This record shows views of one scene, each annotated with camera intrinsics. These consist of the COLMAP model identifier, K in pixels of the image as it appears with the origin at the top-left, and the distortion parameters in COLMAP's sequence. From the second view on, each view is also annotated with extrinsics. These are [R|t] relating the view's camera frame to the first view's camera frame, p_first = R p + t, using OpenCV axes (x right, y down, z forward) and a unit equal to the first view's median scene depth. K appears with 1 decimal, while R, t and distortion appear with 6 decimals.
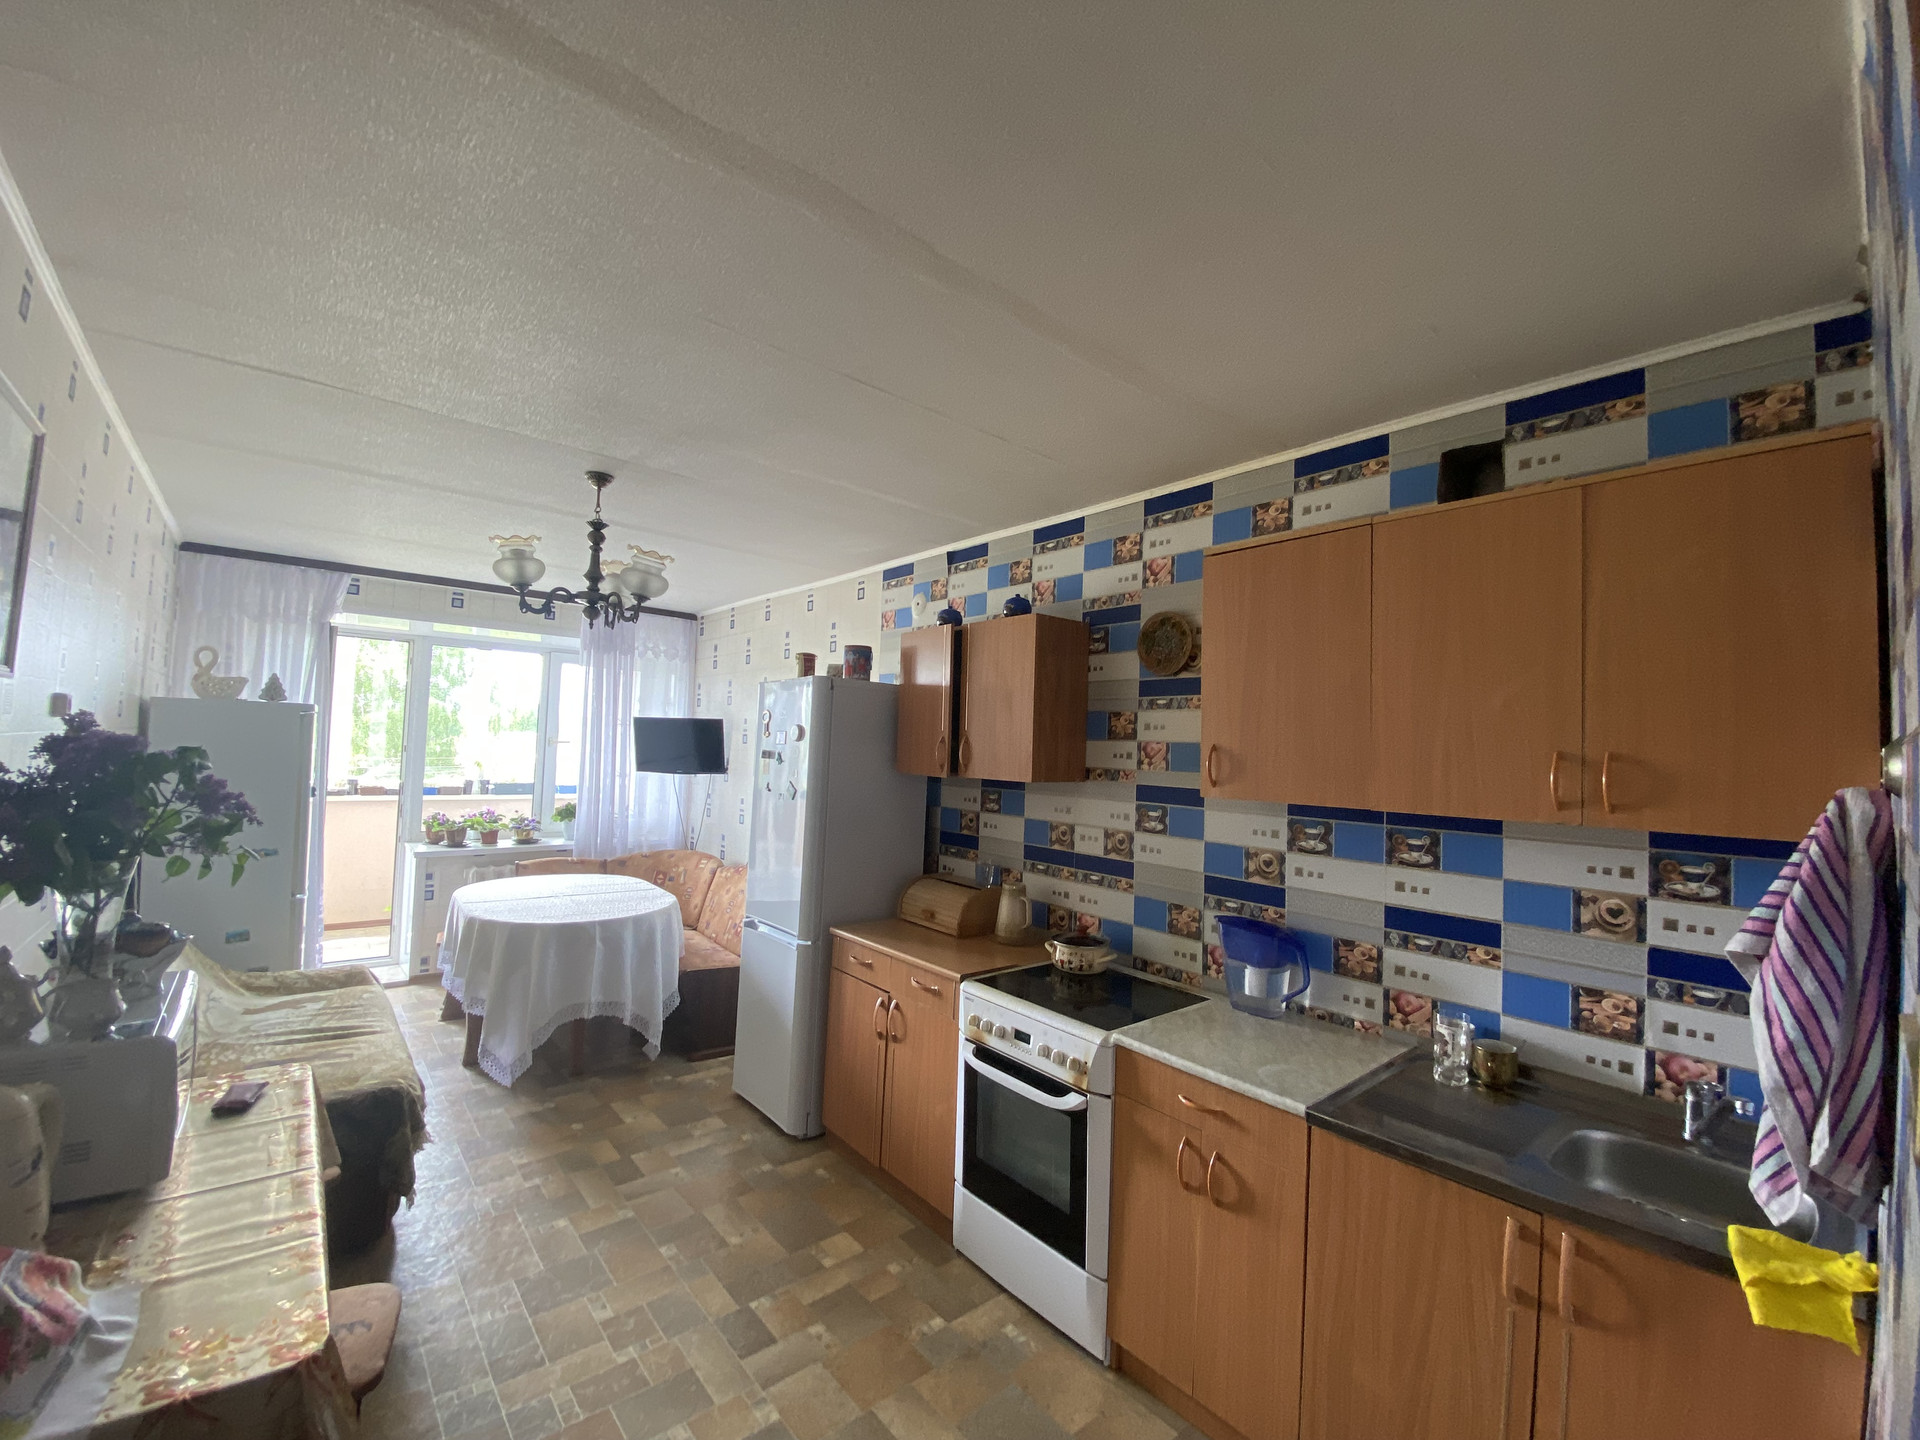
lens RADIAL K [[764.8, 0, 963.2], [0, 764.8, 713.6], [0, 0, 1]] dist [0.003999, -0.010671]
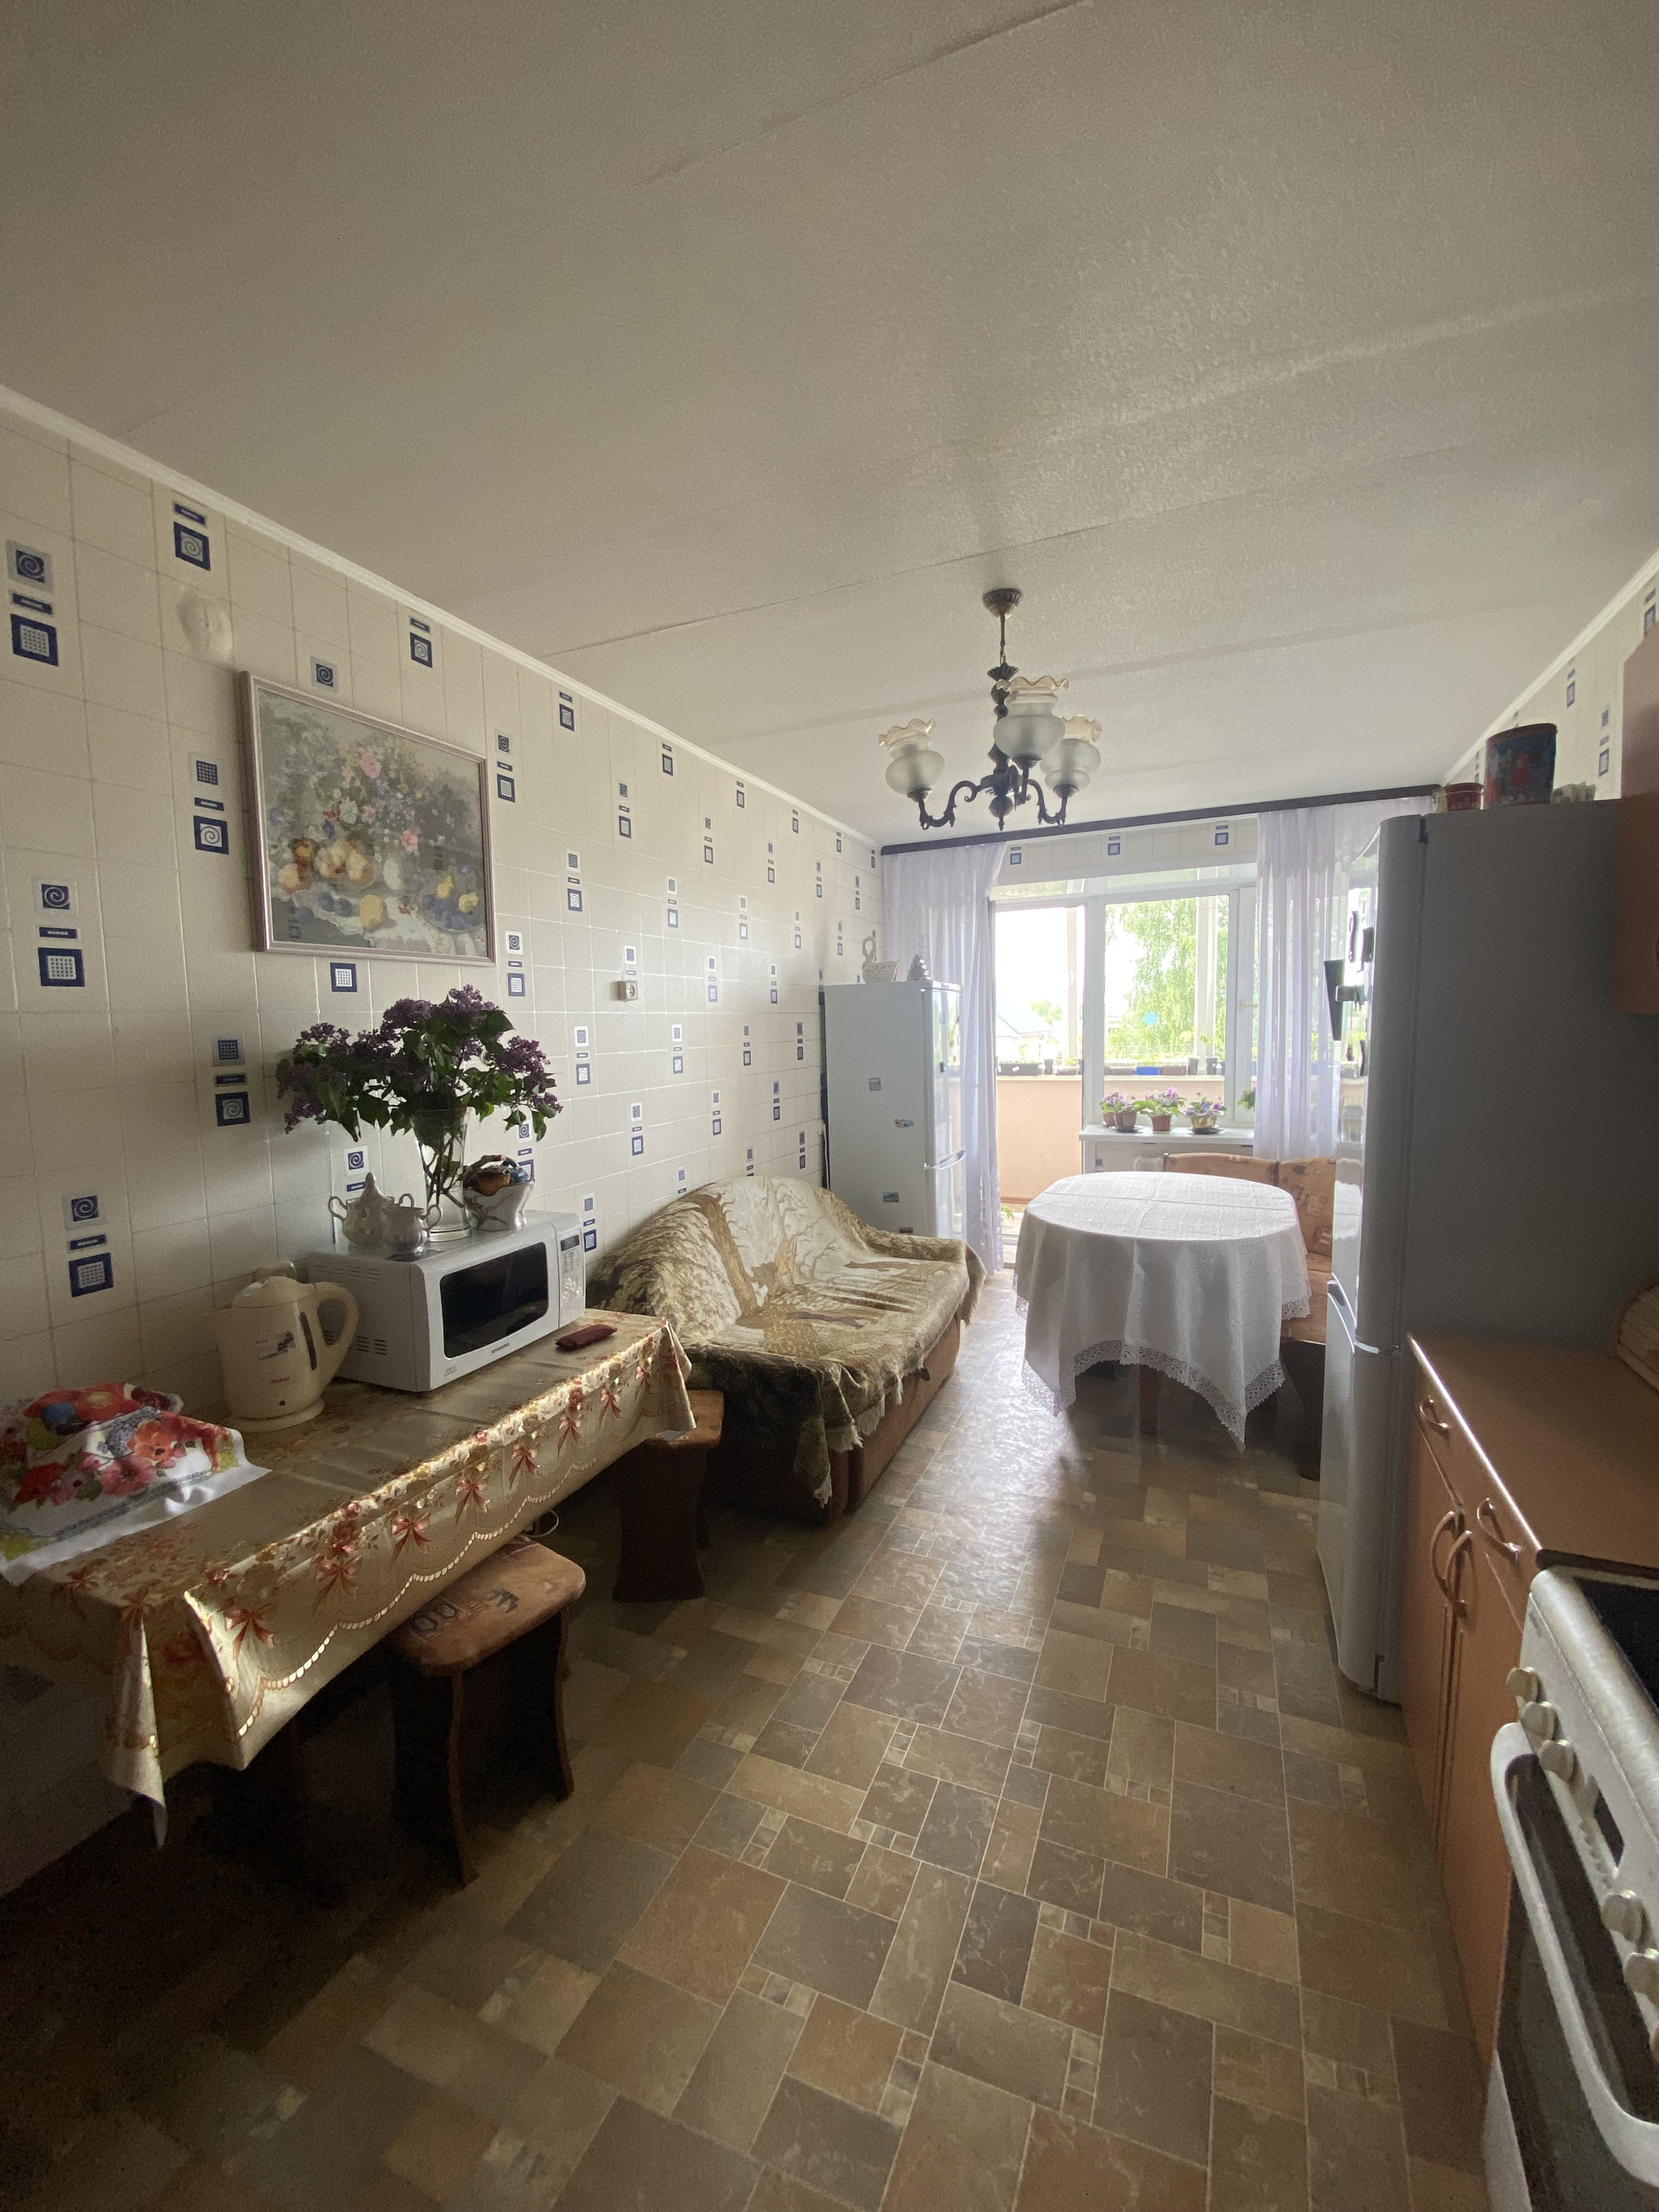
lens RADIAL K [[881.1, 0, 823.9], [0, 881.1, 1107.1], [0, 0, 1]] dist [0.003999, -0.010671]
pose [[0.428156, 0.037032, -0.902946, 0.169311], [0.082687, 0.993364, 0.079949, 0.059896], [0.899914, -0.108892, 0.422253, 0.434289]]
